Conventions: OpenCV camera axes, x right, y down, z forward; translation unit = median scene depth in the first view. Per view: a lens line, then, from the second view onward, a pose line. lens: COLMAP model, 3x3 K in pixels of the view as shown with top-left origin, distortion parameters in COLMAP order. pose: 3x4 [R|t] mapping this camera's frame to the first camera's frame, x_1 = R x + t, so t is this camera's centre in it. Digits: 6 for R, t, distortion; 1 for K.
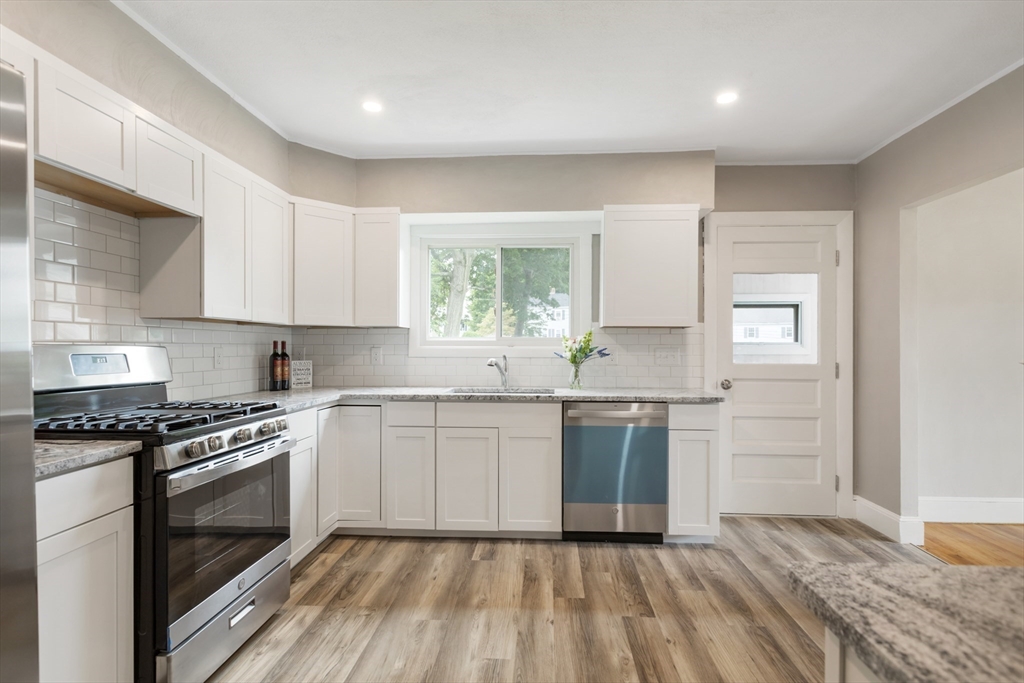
lens RADIAL K [[500.8, 0, 517.1], [0, 500.8, 345.8], [0, 0, 1]] dist [-0.002500, -0.000047]
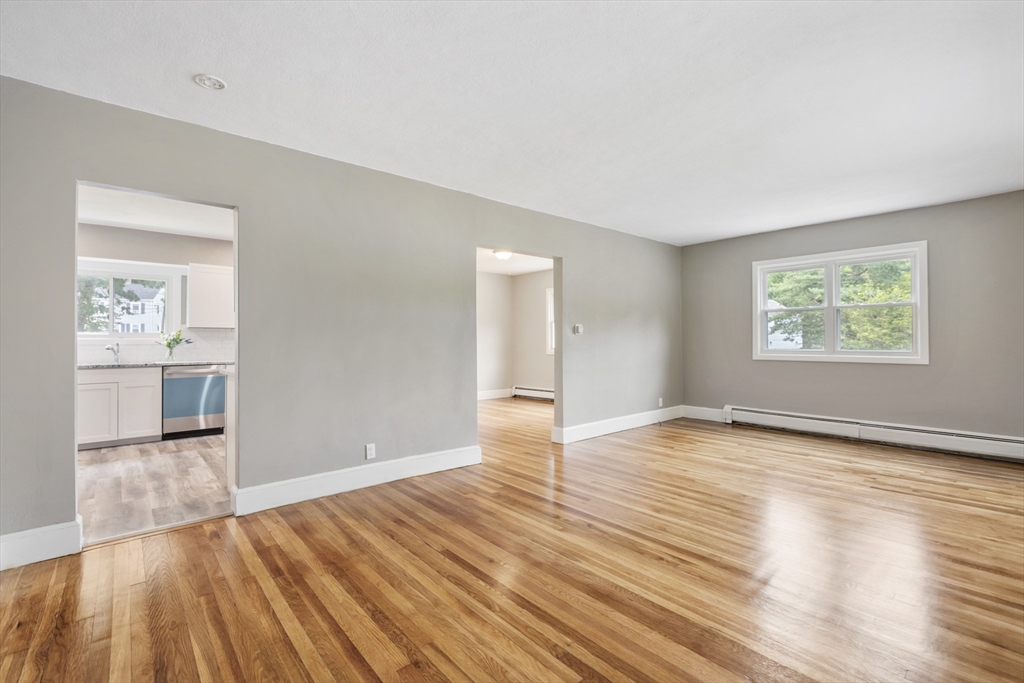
lens RADIAL K [[459.6, 0, 516.0], [0, 459.6, 337.1], [0, 0, 1]] dist [0.003671, 0.000192]
pose [[0.713318, 0.002123, 0.700838, -0.159876], [0.004915, 0.999956, -0.008032, 0.017678], [-0.700824, 0.009174, 0.713275, -1.072896]]
